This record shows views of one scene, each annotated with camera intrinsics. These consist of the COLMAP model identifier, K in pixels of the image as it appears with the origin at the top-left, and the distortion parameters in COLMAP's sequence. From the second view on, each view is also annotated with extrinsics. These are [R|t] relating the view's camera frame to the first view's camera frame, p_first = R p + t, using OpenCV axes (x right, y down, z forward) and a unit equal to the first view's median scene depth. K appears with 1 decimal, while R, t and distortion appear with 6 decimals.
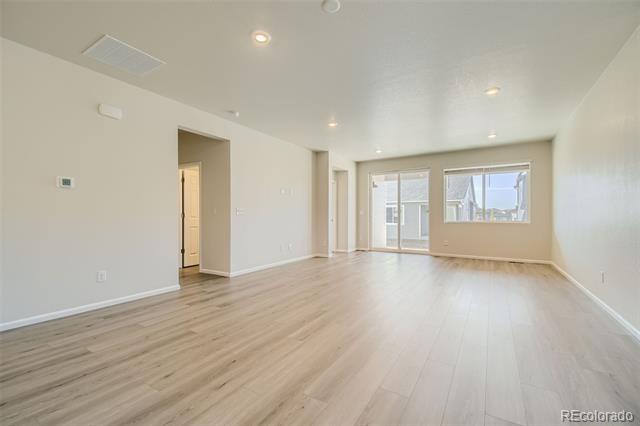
lens RADIAL K [[277.0, 0, 319.8], [0, 277.0, 215.7], [0, 0, 1]] dist [0.029705, -0.003363]
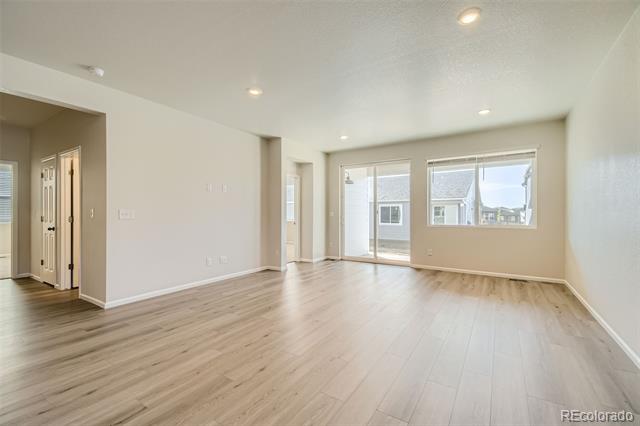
lens RADIAL K [[277.0, 0, 321.3], [0, 277.0, 214.6], [0, 0, 1]] dist [0.029705, -0.003363]
pose [[0.999843, -0.001207, -0.017702, 0.159236], [0.001209, 0.999999, 0.000072, -0.010499], [0.017702, -0.000093, 0.999843, 0.202445]]
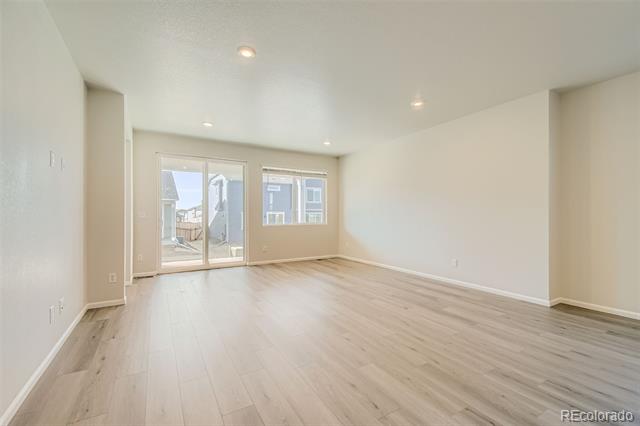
lens RADIAL K [[277.0, 0, 322.0], [0, 277.0, 217.1], [0, 0, 1]] dist [0.029705, -0.003363]
pose [[0.467319, -0.006271, 0.884067, -0.251947], [0.004618, 0.999979, 0.004652, -0.008787], [-0.884077, 0.001909, 0.467338, 0.432544]]
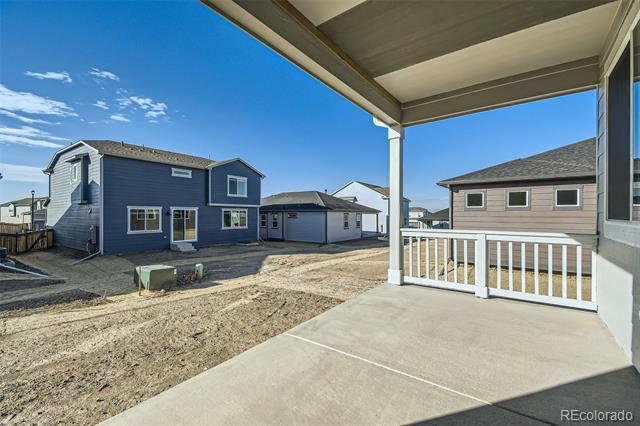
lens RADIAL K [[277.0, 0, 321.9], [0, 277.0, 221.6], [0, 0, 1]] dist [0.029705, -0.003363]
pose [[0.087681, -0.025885, 0.995812, -0.125842], [0.002332, 0.999665, 0.025780, -0.004590], [-0.996146, 0.000062, 0.087712, 0.633506]]
